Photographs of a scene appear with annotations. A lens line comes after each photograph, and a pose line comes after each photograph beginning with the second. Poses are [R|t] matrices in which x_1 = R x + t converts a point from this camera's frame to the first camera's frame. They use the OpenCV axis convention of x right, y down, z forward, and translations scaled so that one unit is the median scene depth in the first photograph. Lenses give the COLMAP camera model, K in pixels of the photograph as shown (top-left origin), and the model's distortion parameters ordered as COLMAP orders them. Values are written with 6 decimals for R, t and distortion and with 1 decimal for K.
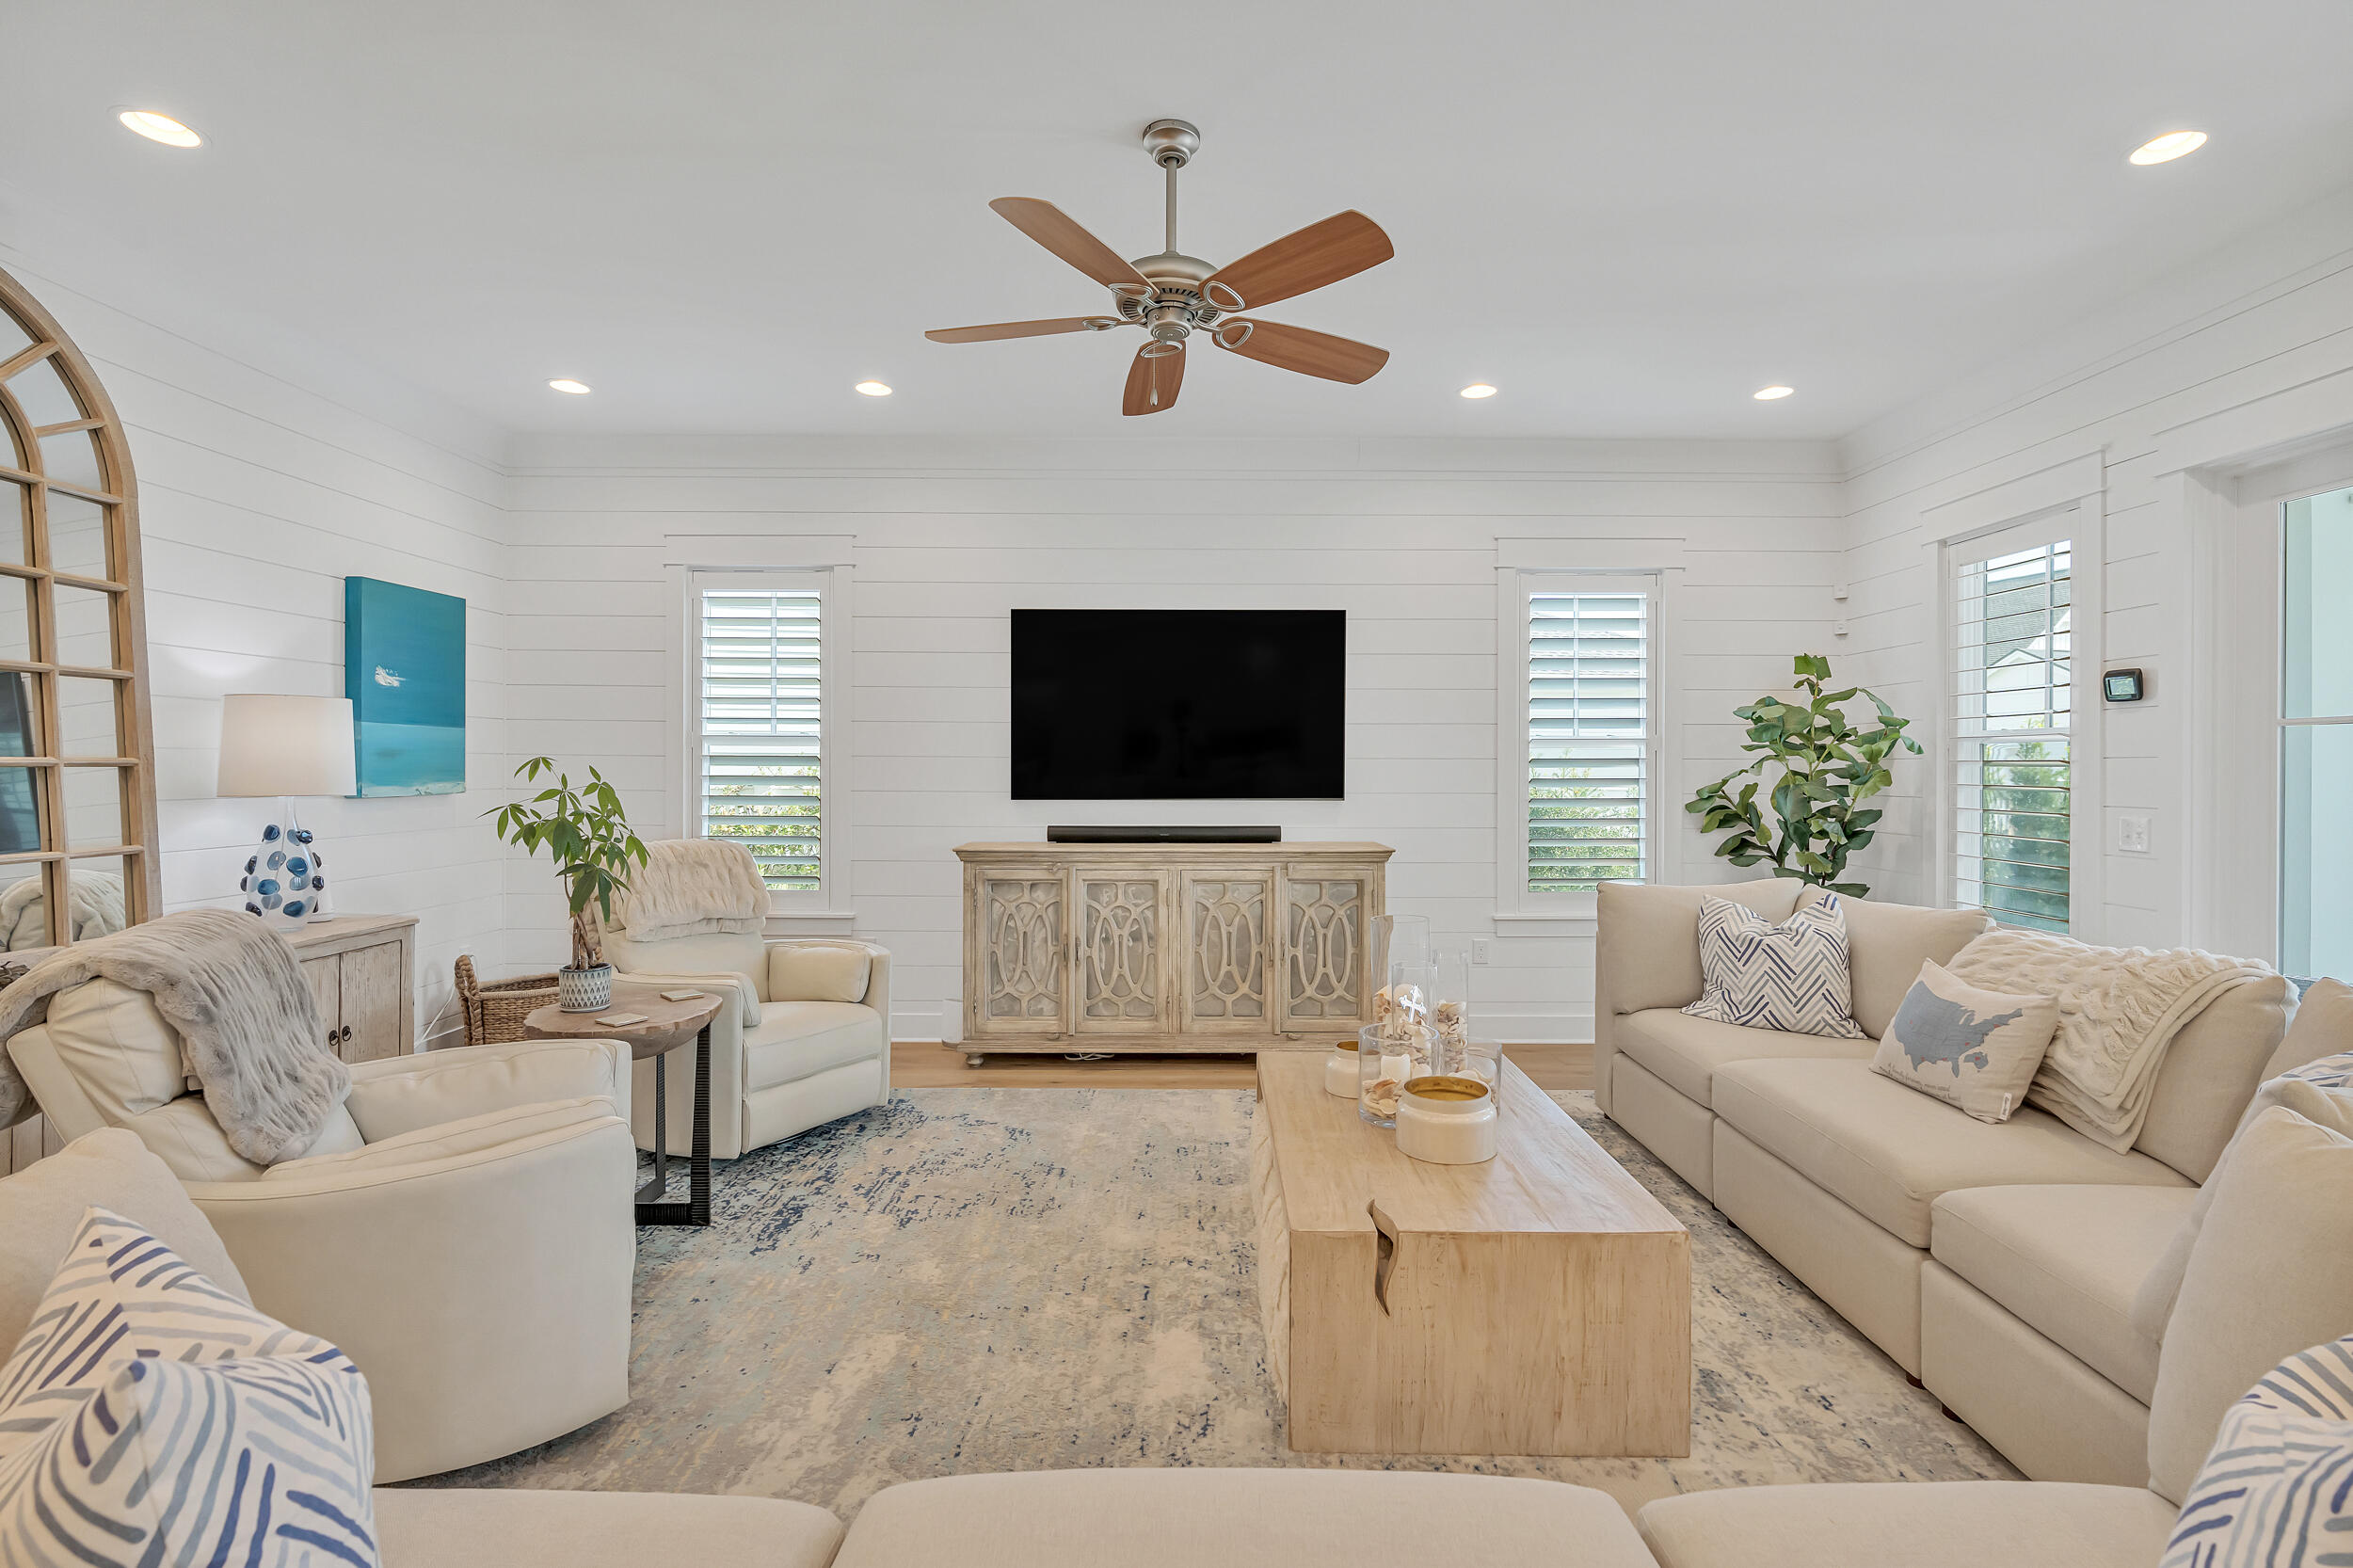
lens RADIAL K [[1068.7, 0, 1196.5], [0, 1068.7, 764.6], [0, 0, 1]] dist [-0.001545, -0.000081]
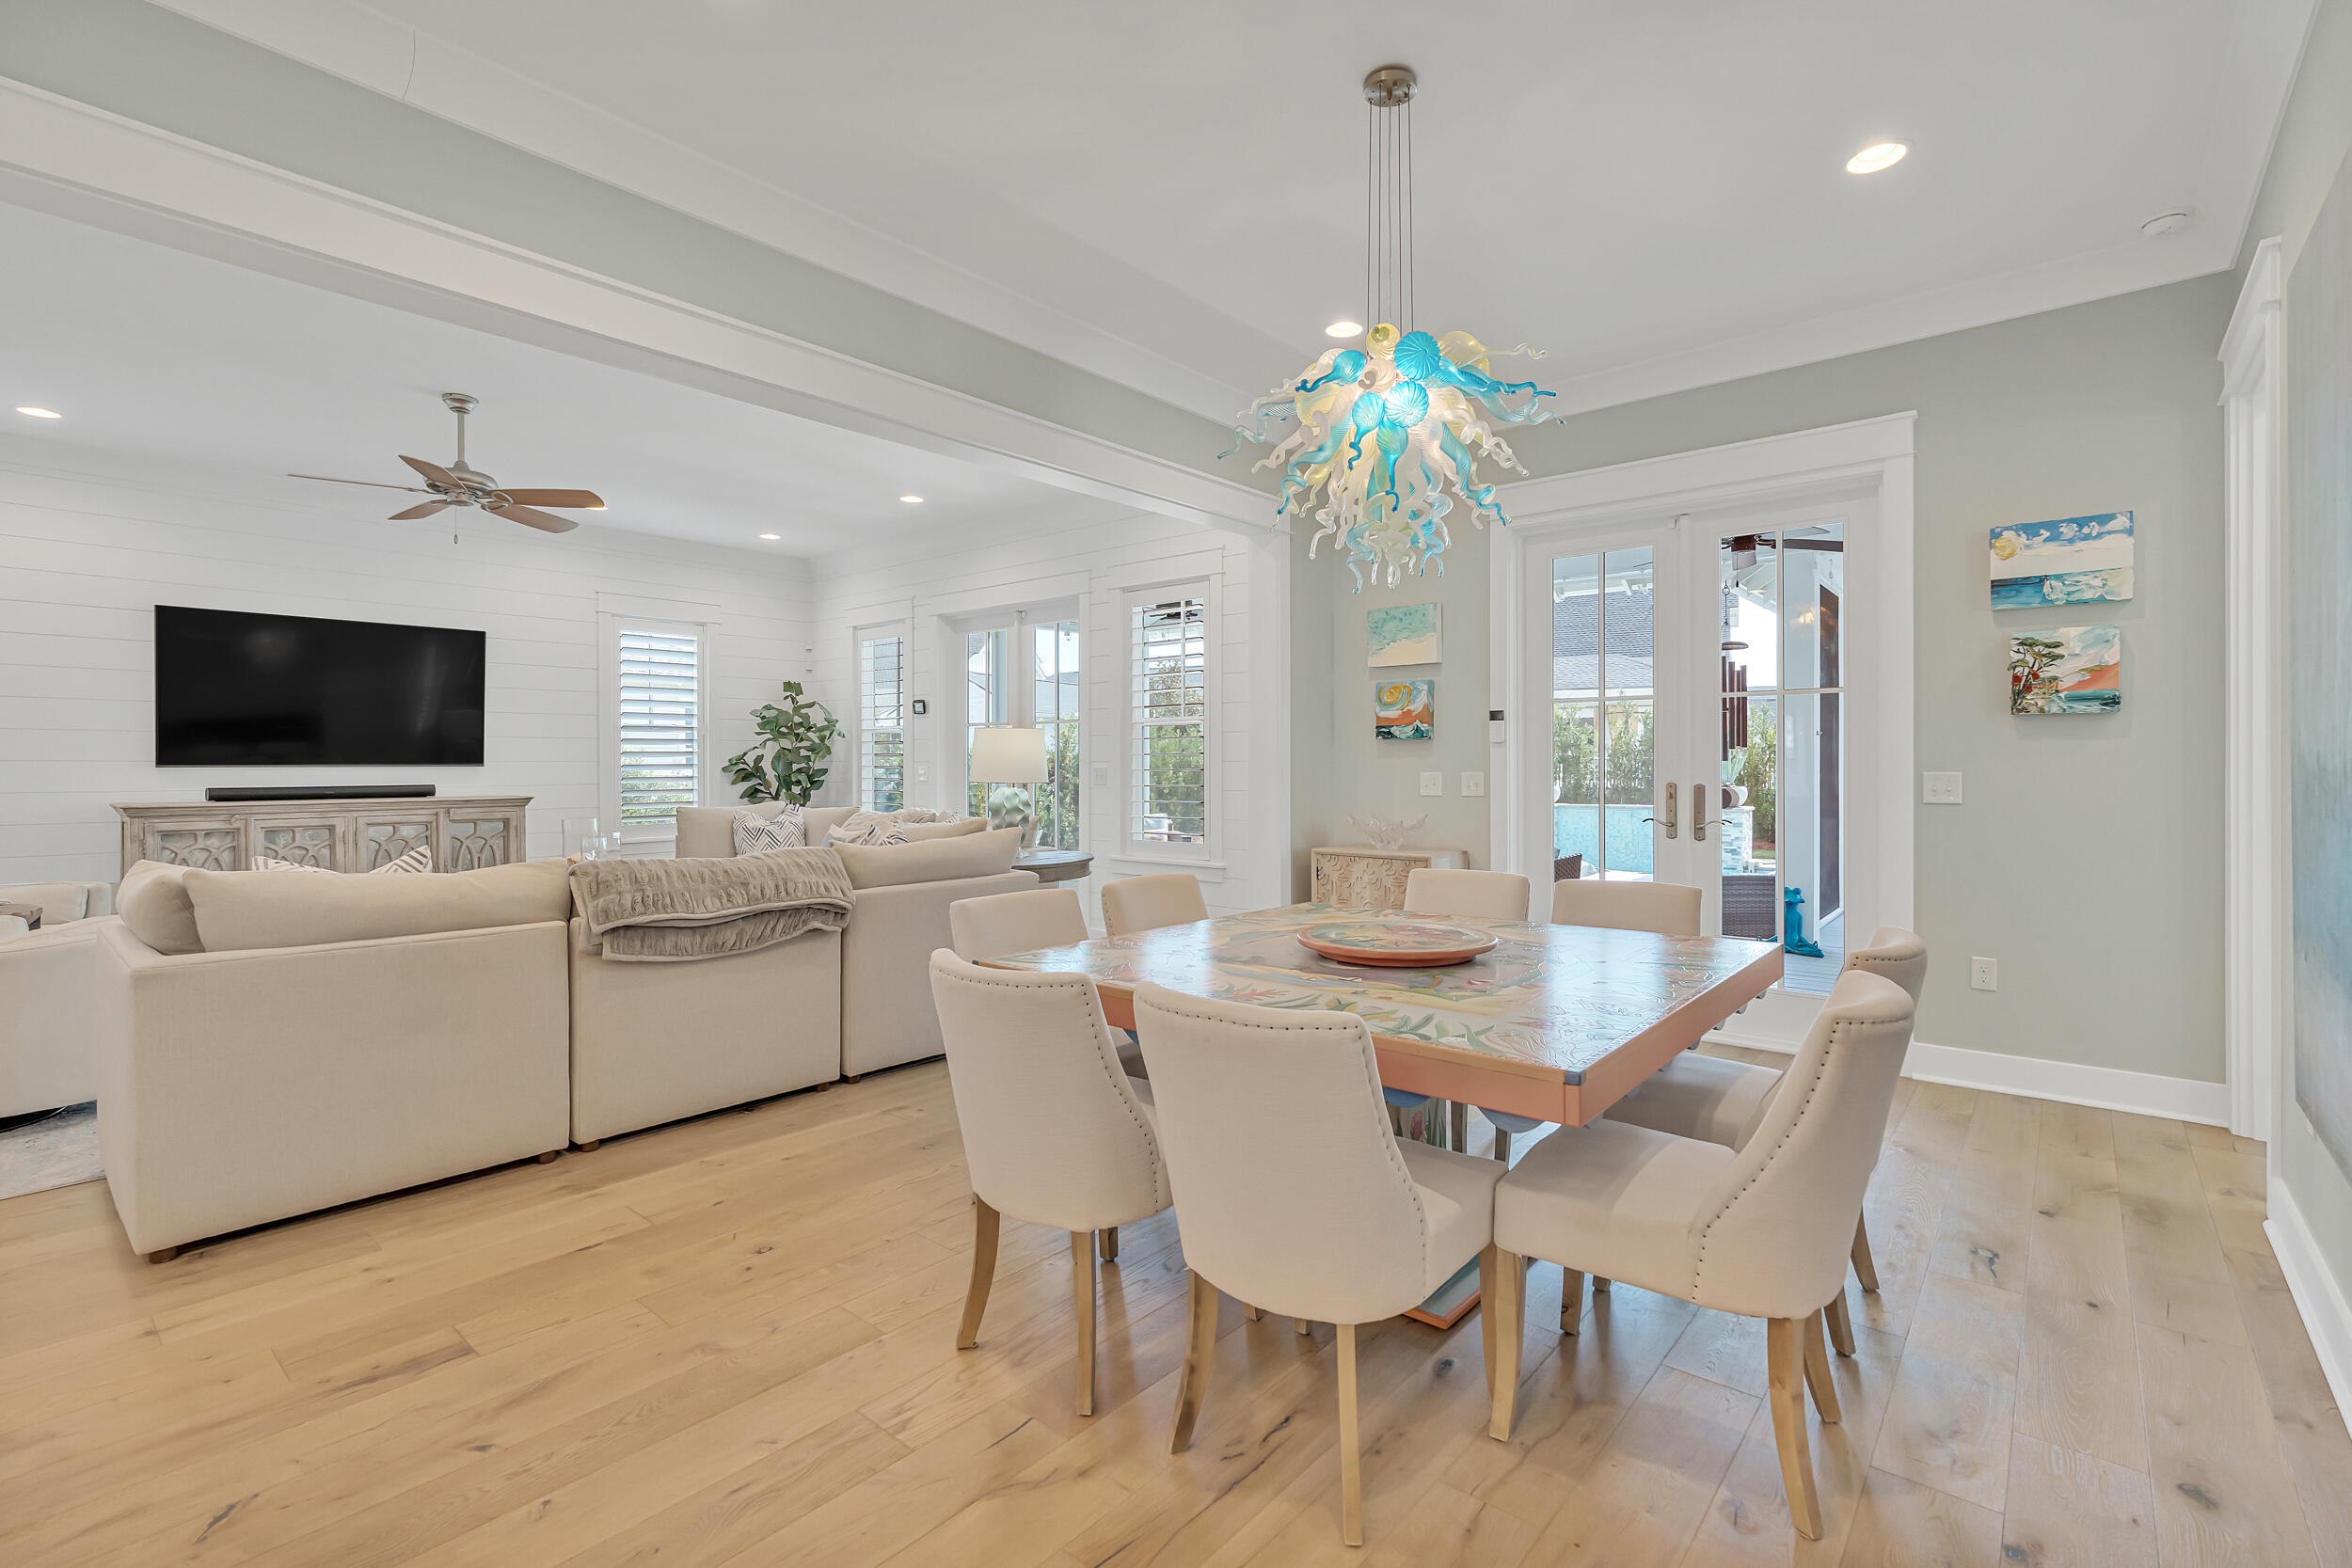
lens RADIAL K [[1064.0, 0, 1188.0], [0, 1064.0, 774.2], [0, 0, 1]] dist [-0.002005, 0.000234]
pose [[0.654235, -0.012009, 0.756196, -0.340983], [0.000950, 0.999886, 0.015057, 0.025417], [-0.756291, -0.009133, 0.654172, -0.672722]]
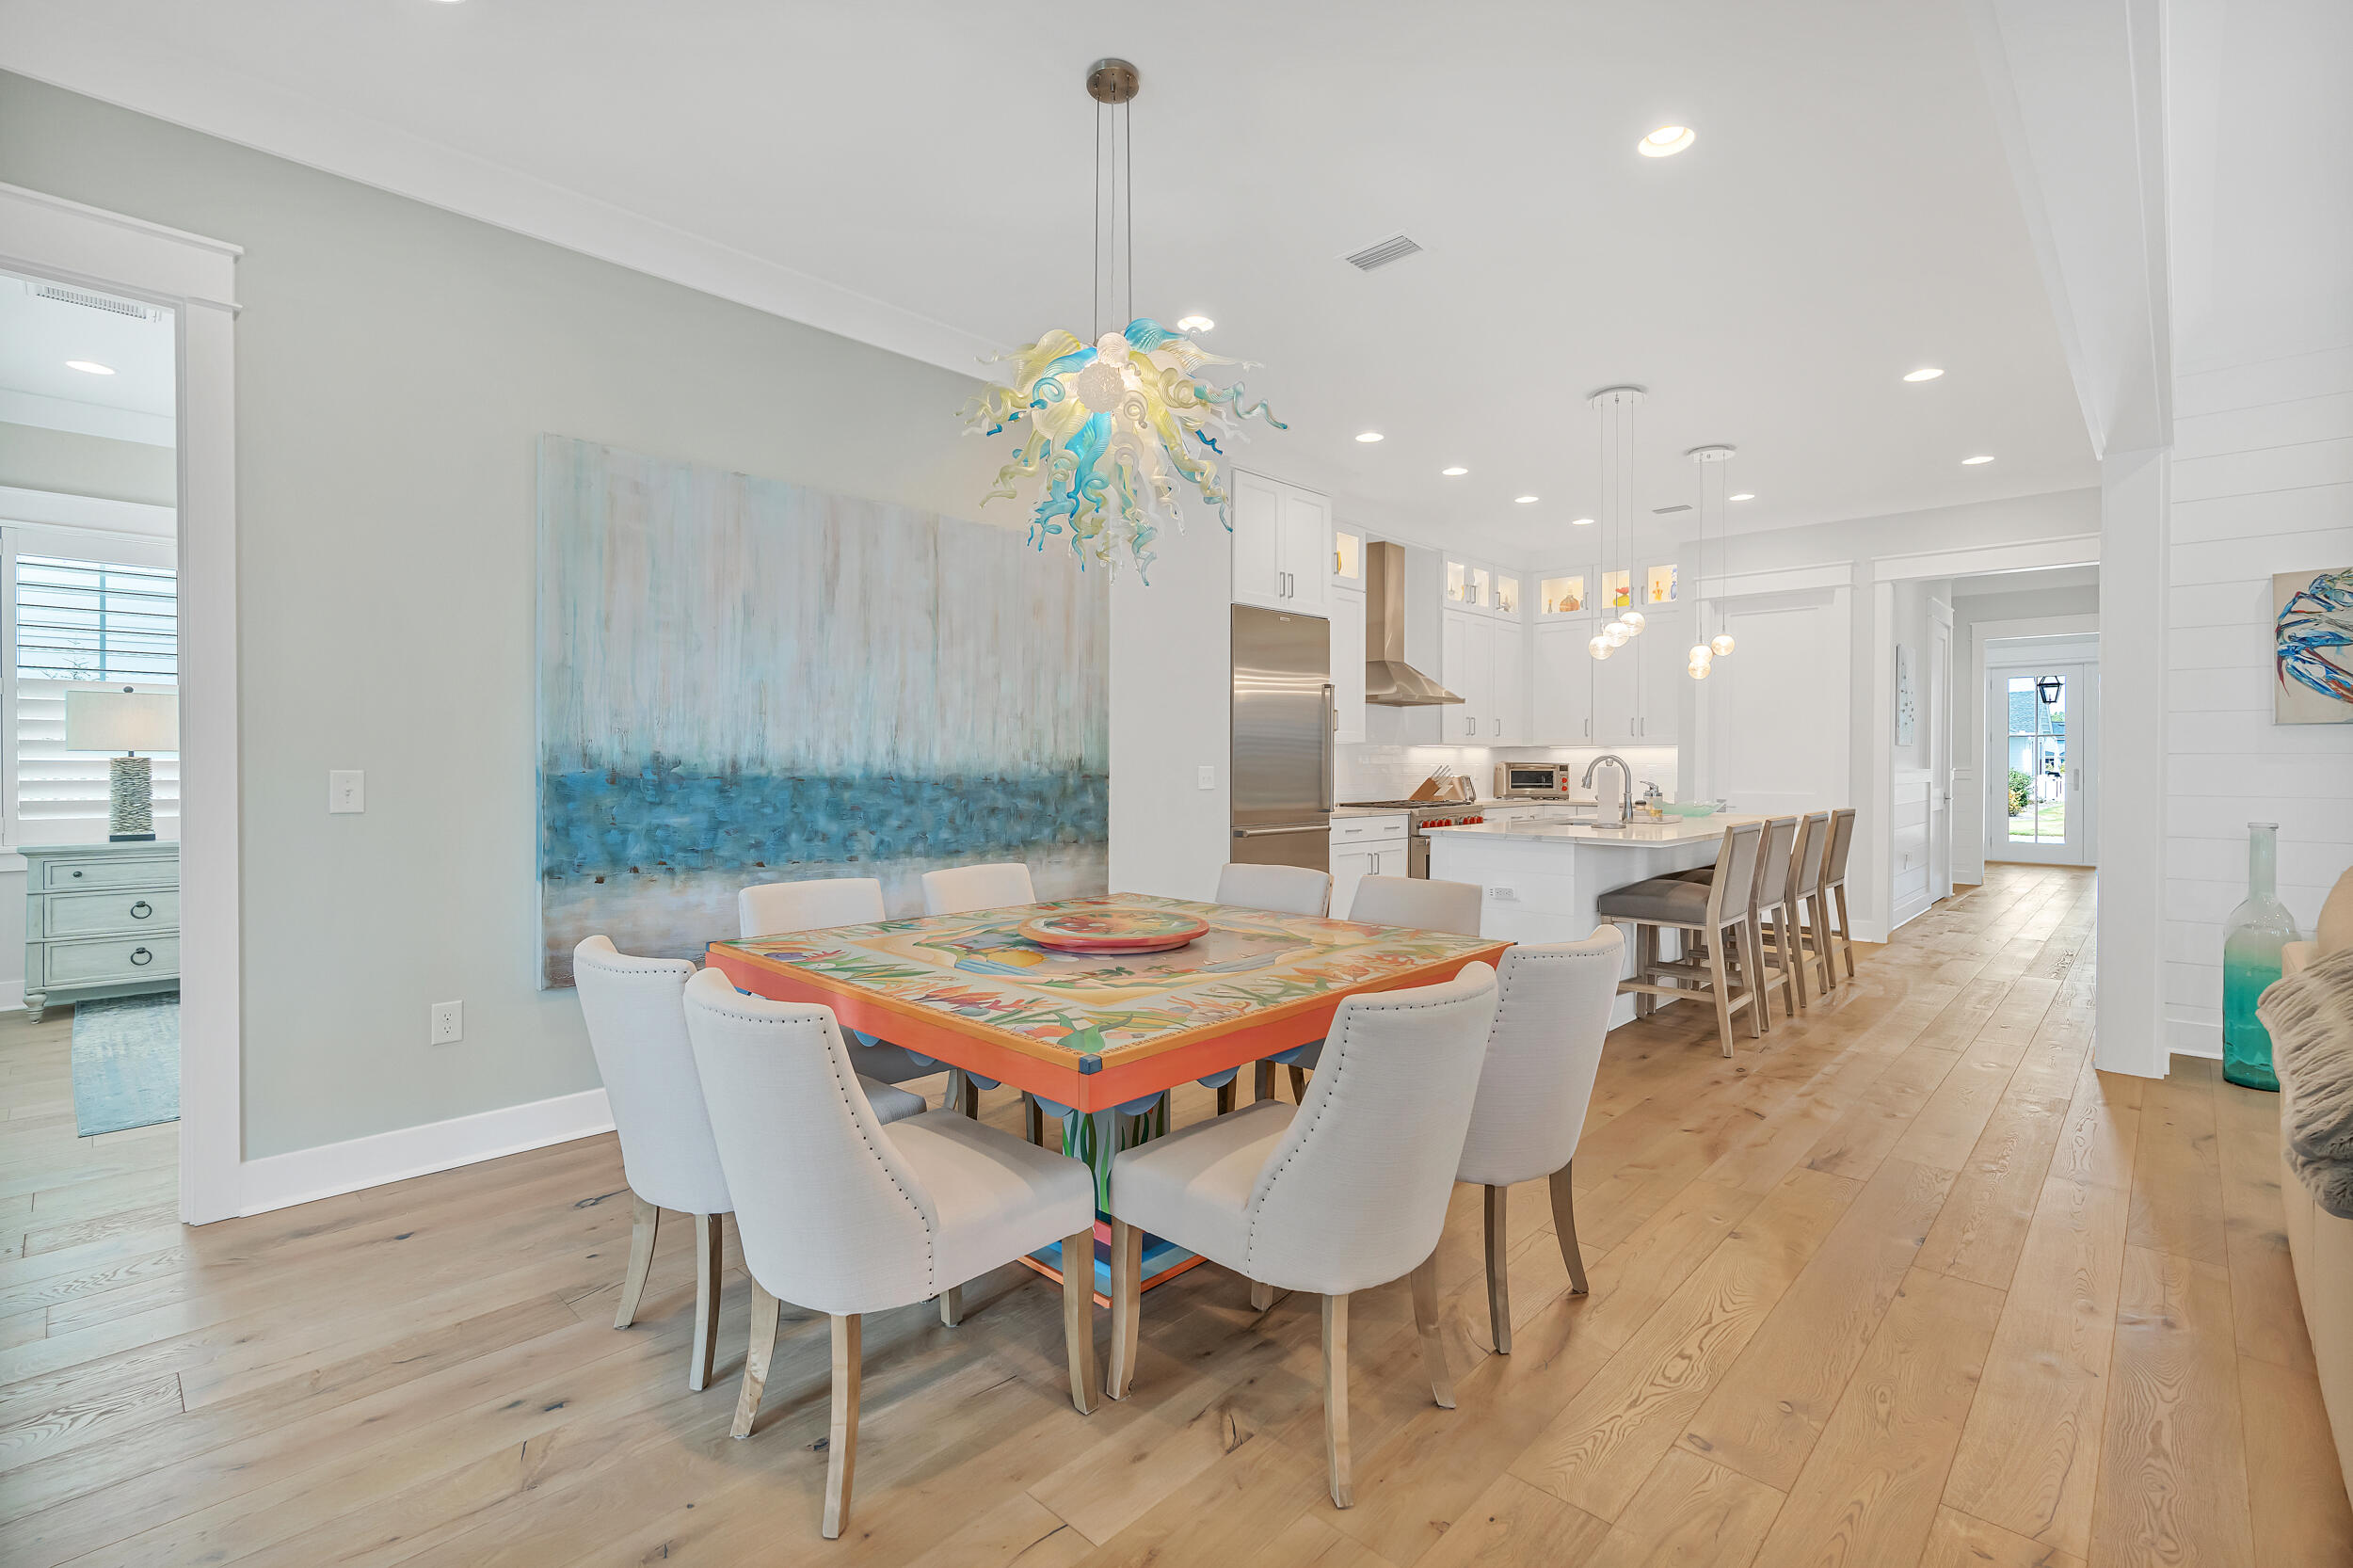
lens RADIAL K [[1072.2, 0, 1181.6], [0, 1072.2, 787.0], [0, 0, 1]] dist [-0.001882, 0.000283]
pose [[-0.685127, 0.010984, -0.728341, 0.557429], [0.001123, 0.999901, 0.014023, 0.035259], [0.728423, 0.008790, -0.685072, 0.036720]]
